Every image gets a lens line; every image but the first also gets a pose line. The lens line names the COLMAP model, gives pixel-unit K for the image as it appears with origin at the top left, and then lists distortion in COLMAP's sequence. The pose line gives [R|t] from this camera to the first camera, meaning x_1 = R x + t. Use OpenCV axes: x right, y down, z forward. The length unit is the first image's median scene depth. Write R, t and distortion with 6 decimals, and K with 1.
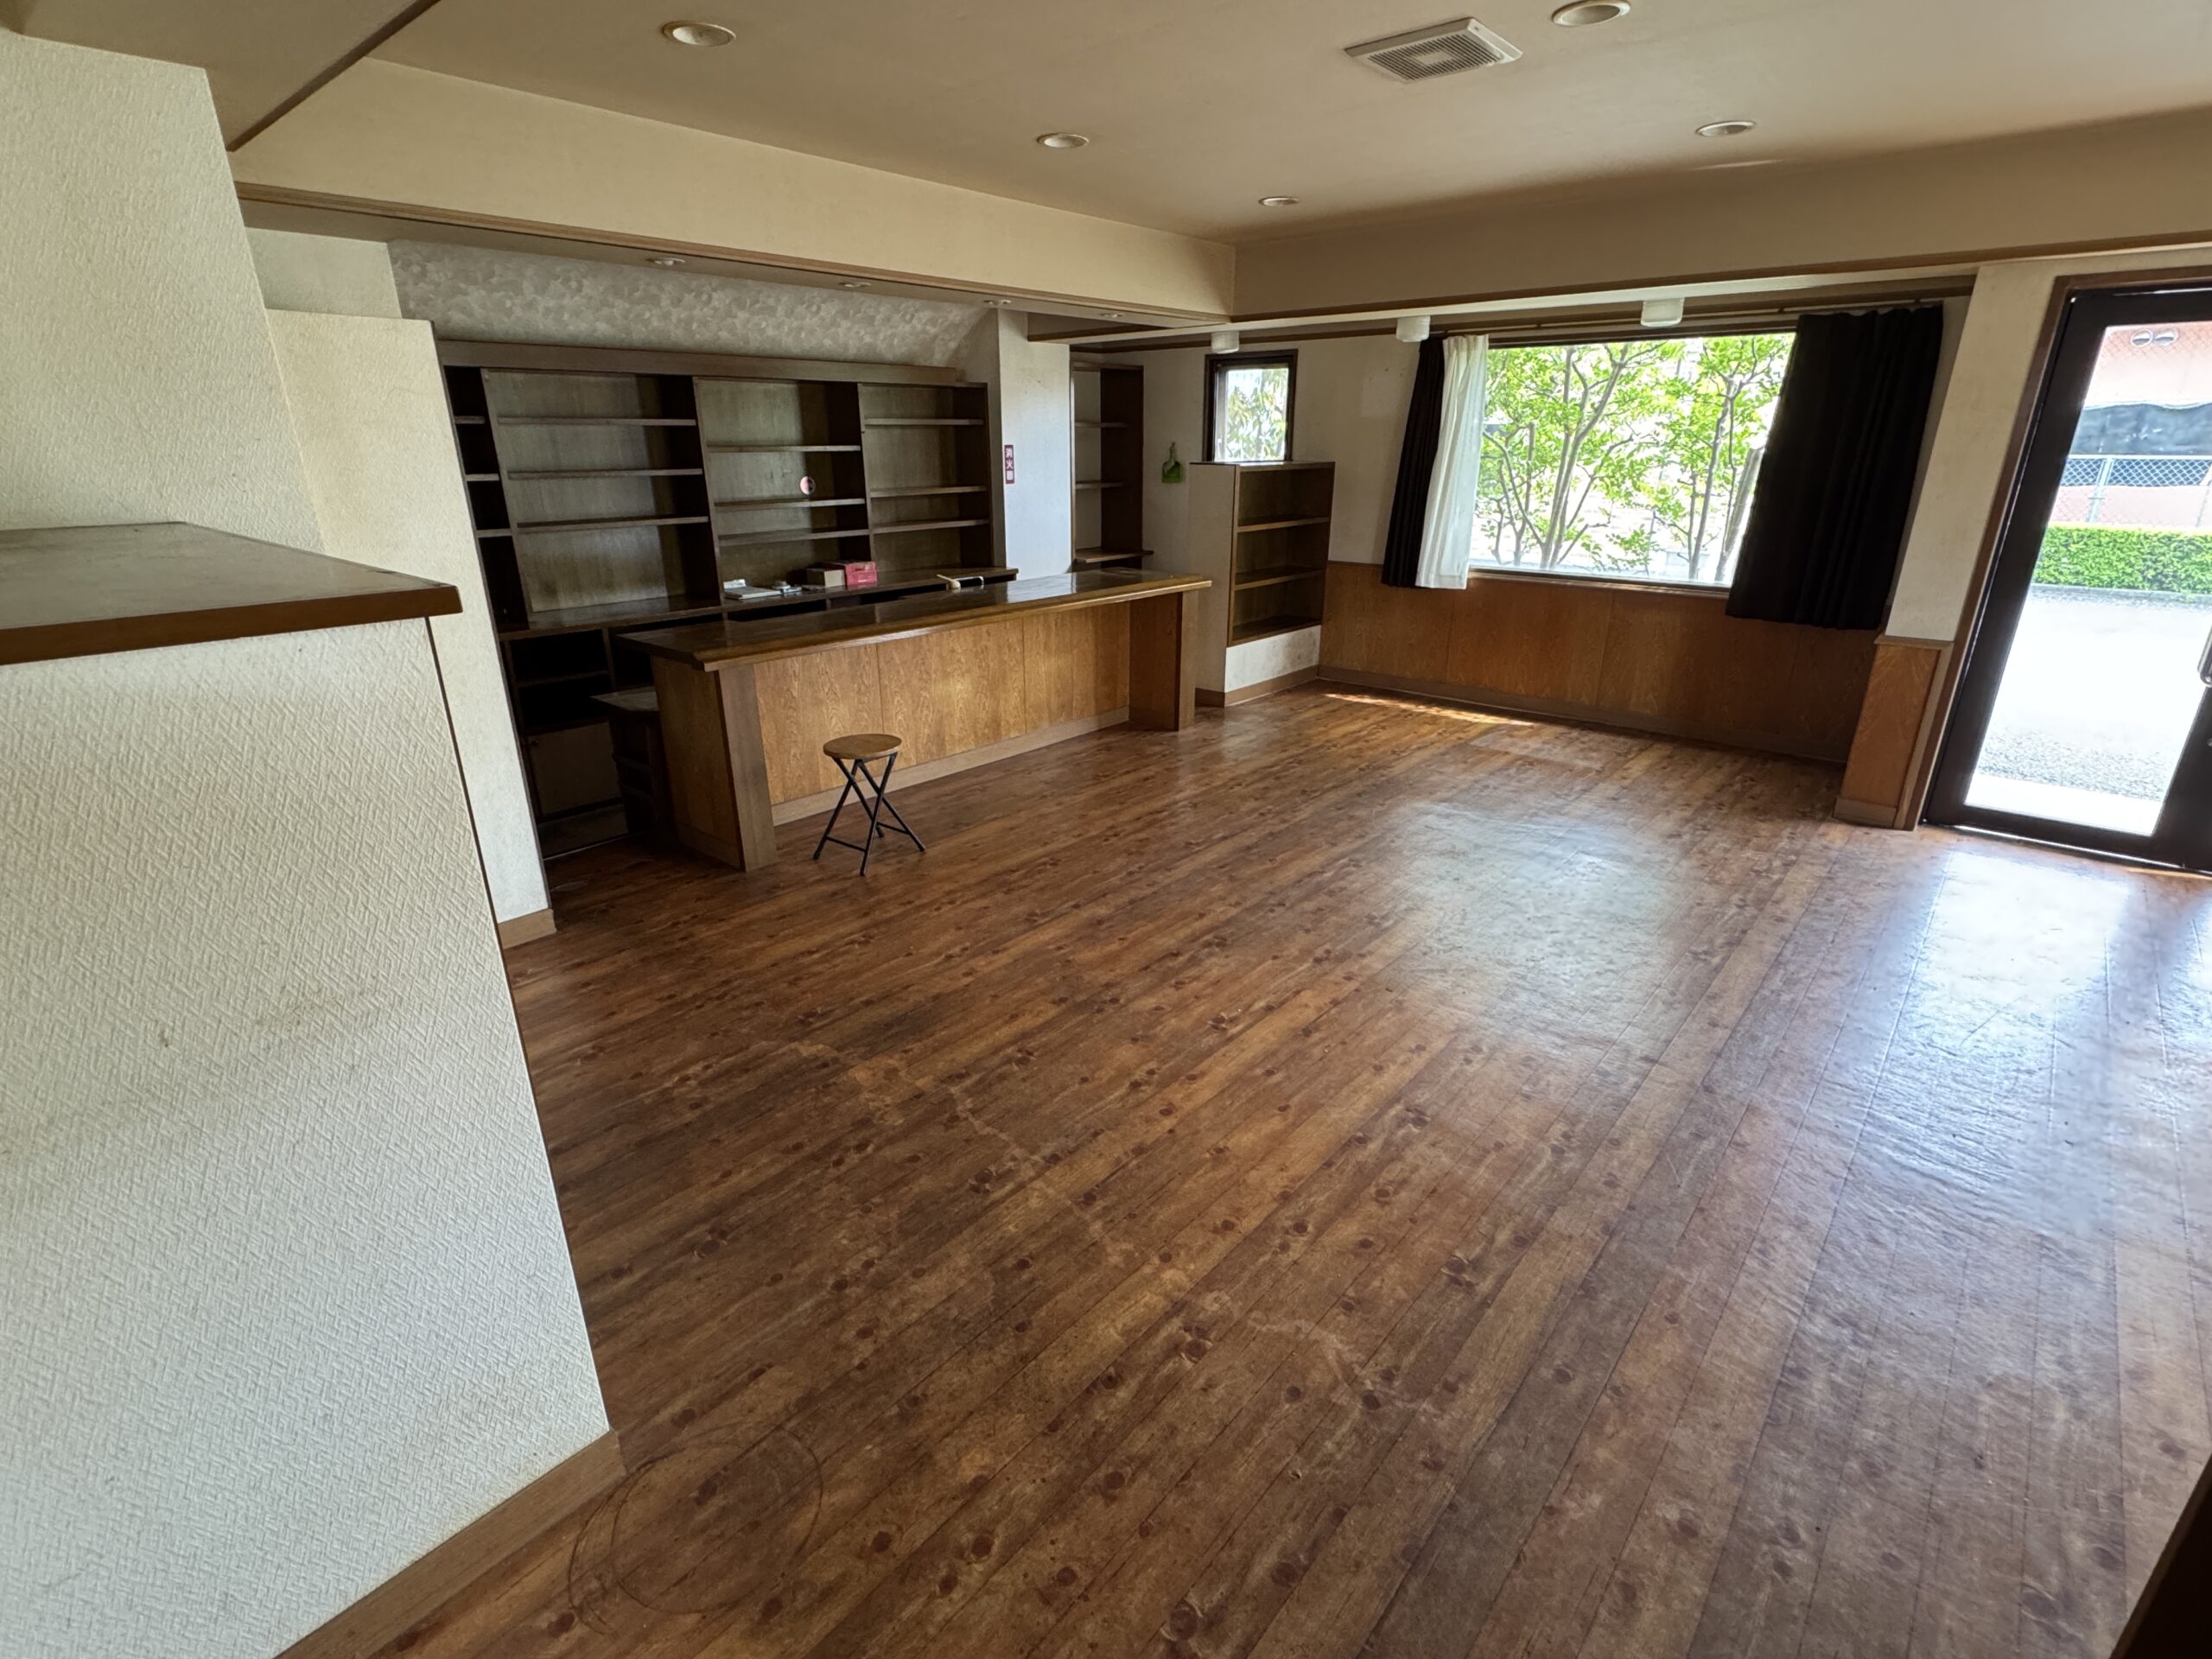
lens RADIAL K [[1044.6, 0, 1114.9], [0, 1044.6, 815.6], [0, 0, 1]] dist [-0.002588, -0.000906]
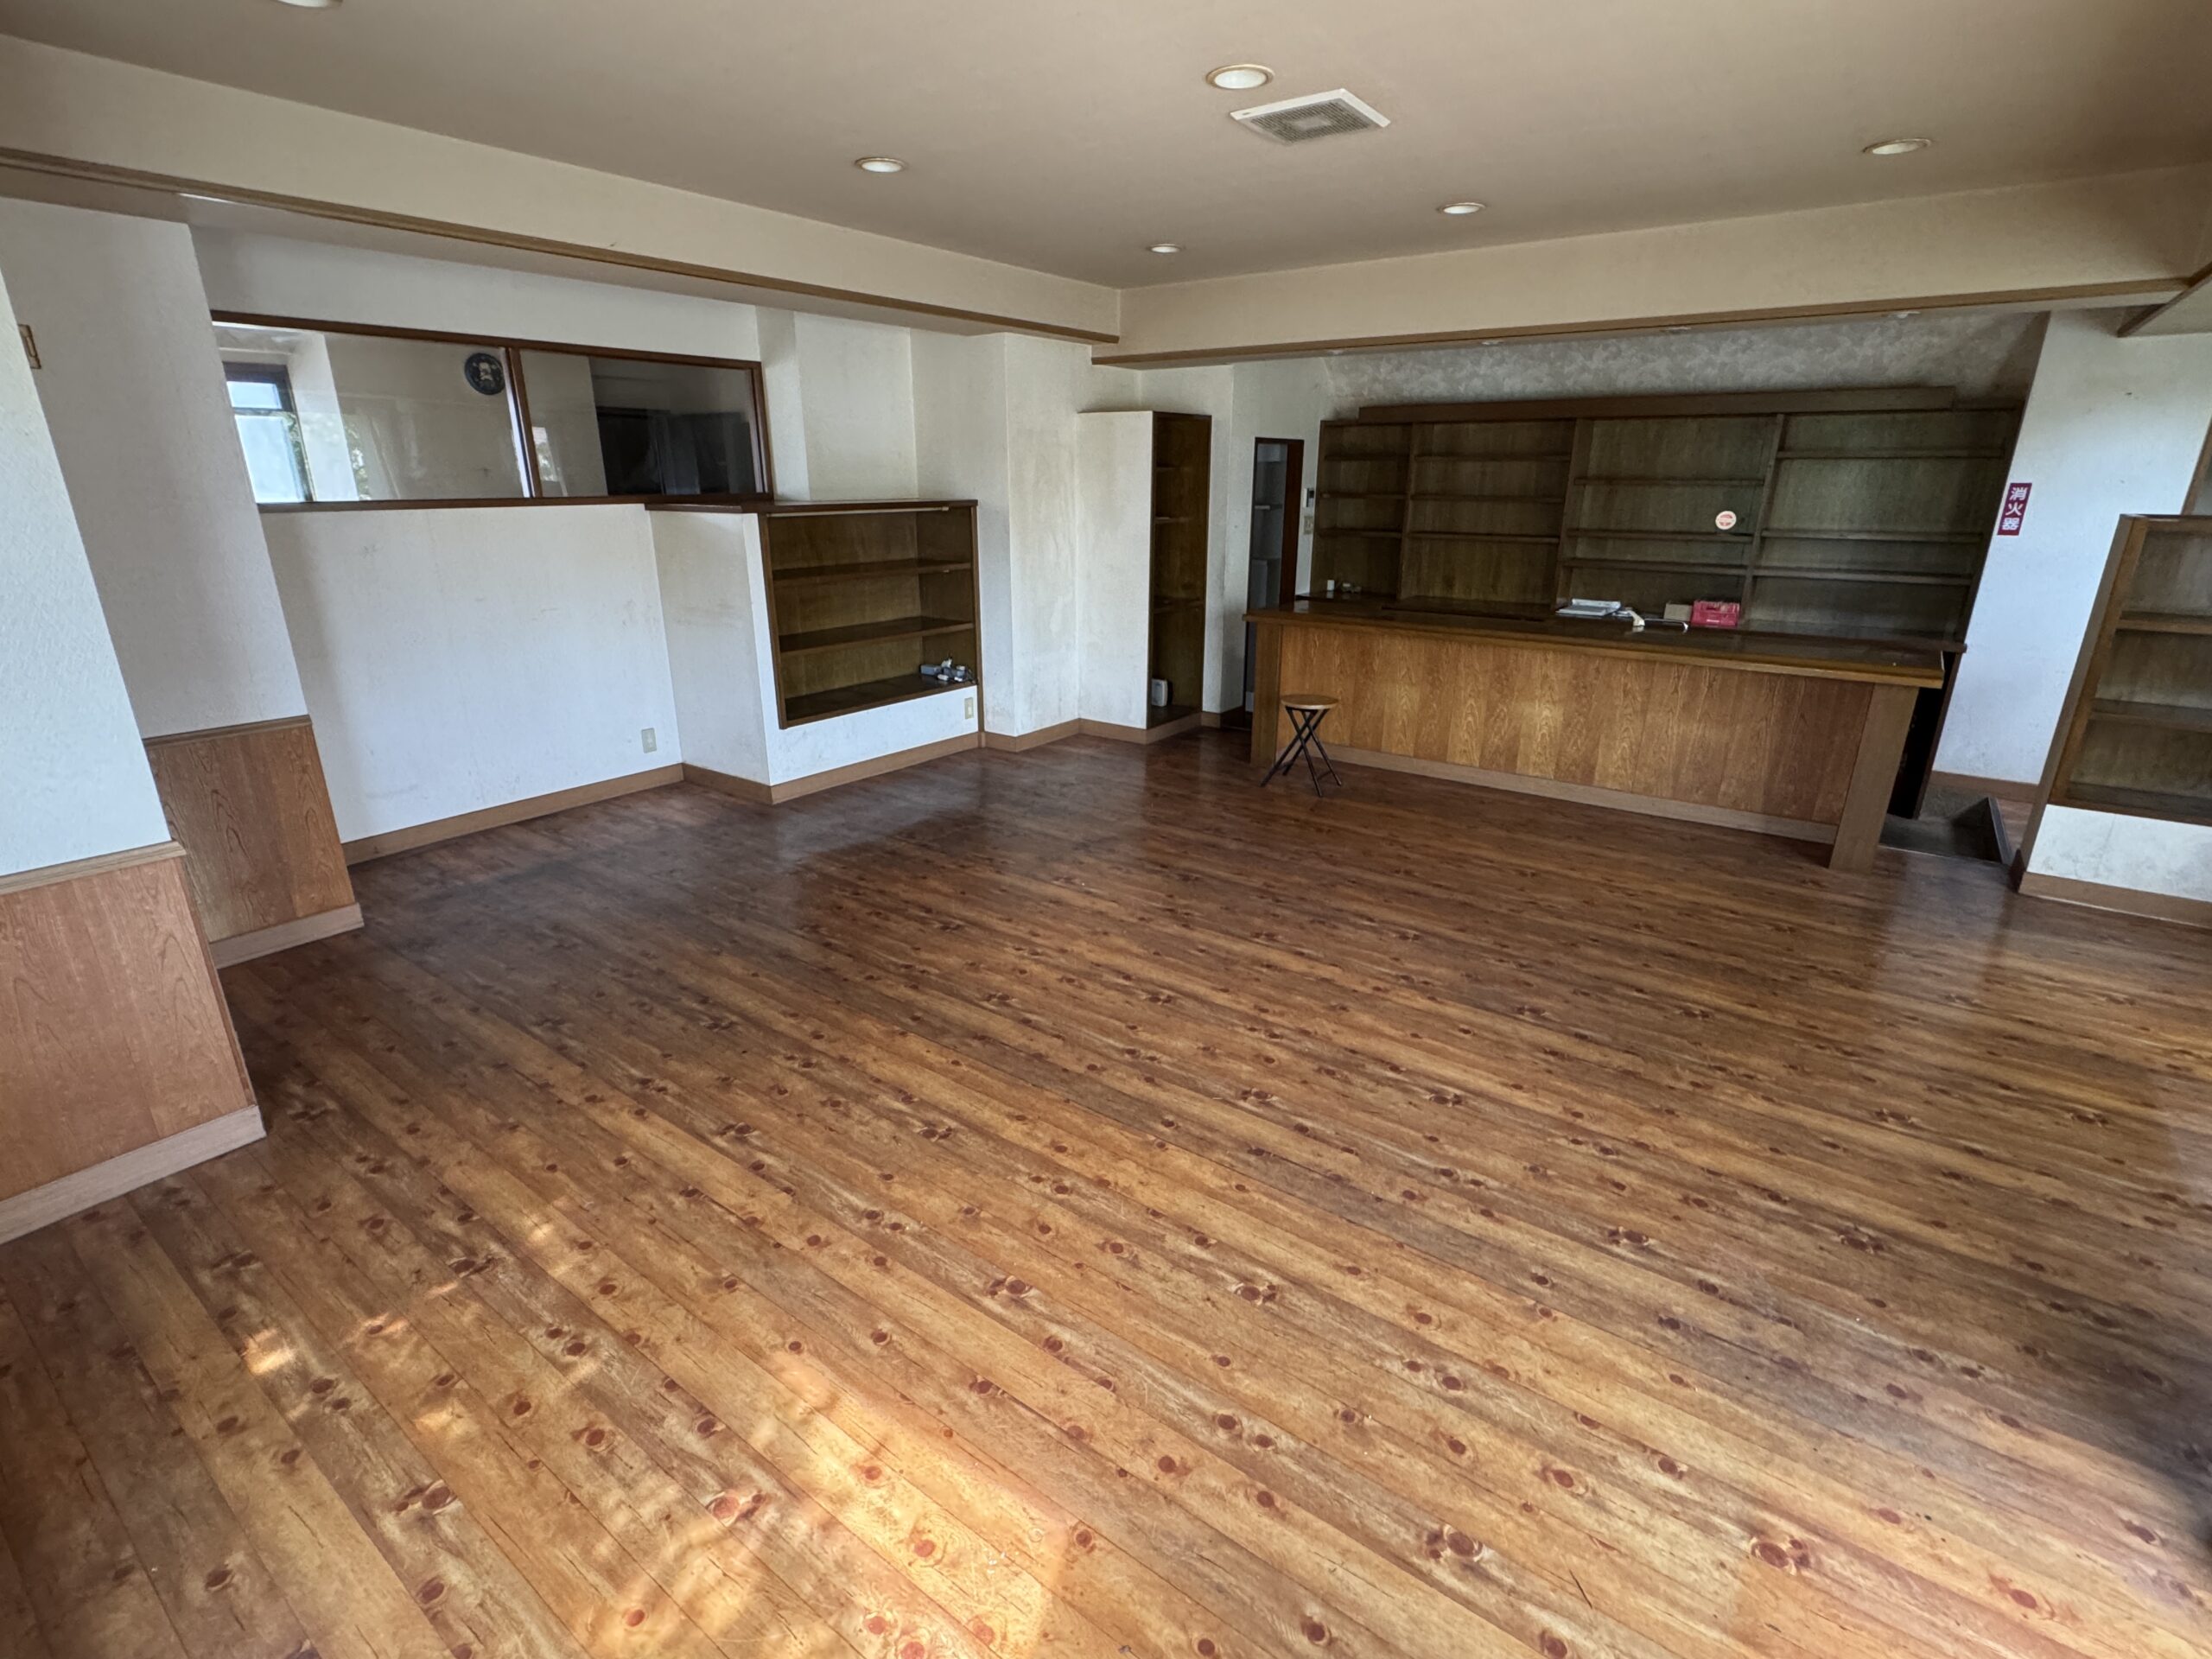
lens RADIAL K [[1044.6, 0, 1115.7], [0, 1044.6, 838.8], [0, 0, 1]] dist [-0.002588, -0.000906]
pose [[0.092370, 0.331571, -0.938897, 0.916363], [-0.340640, 0.896557, 0.283106, -0.178426], [0.935645, 0.293675, 0.195762, 0.492664]]
